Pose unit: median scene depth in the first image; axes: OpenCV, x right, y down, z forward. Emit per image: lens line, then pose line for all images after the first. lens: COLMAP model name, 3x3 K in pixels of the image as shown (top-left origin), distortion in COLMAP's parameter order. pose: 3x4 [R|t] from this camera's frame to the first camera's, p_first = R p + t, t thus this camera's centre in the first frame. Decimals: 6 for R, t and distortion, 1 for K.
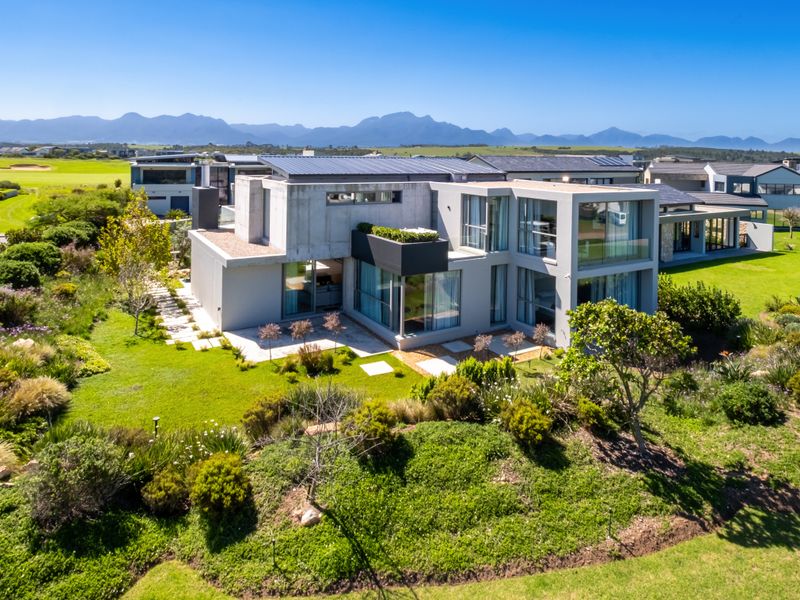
lens RADIAL K [[536.9, 0, 403.0], [0, 536.9, 152.7], [0, 0, 1]] dist [0.003404, 0.001842]
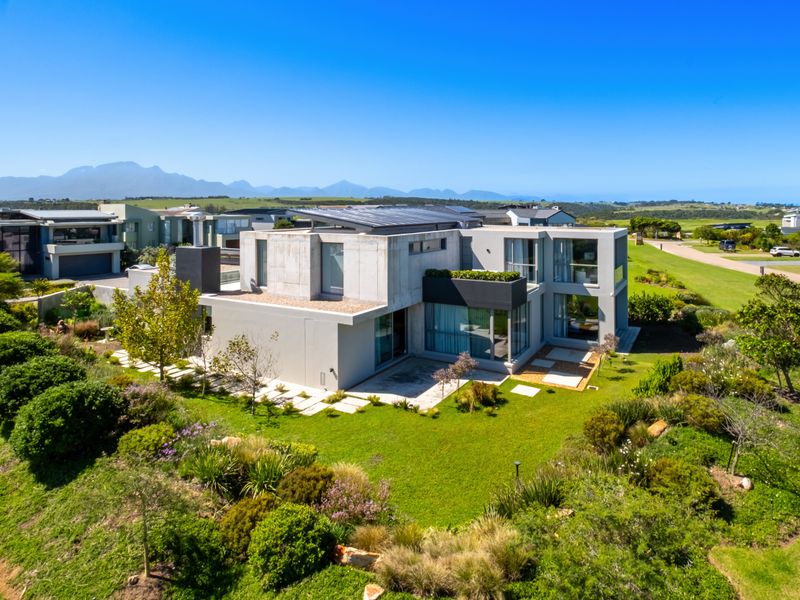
lens RADIAL K [[499.9, 0, 423.8], [0, 499.9, 217.1], [0, 0, 1]] dist [0.000223, 0.001414]
pose [[0.863945, -0.026806, 0.502873, -0.622528], [0.013029, 0.999438, 0.030892, -0.004378], [-0.503418, -0.020137, 0.863808, 0.157822]]
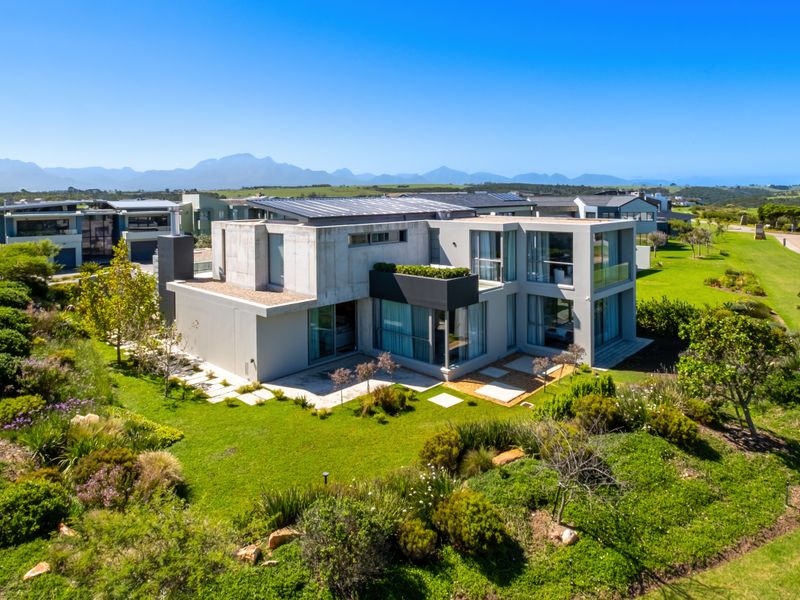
lens RADIAL K [[524.3, 0, 379.6], [0, 524.3, 200.7], [0, 0, 1]] dist [0.003261, -0.003007]
pose [[0.968895, -0.028015, 0.245880, -0.335411], [0.024334, 0.999542, 0.017996, -0.004773], [-0.246271, -0.011453, 0.969133, 0.042252]]
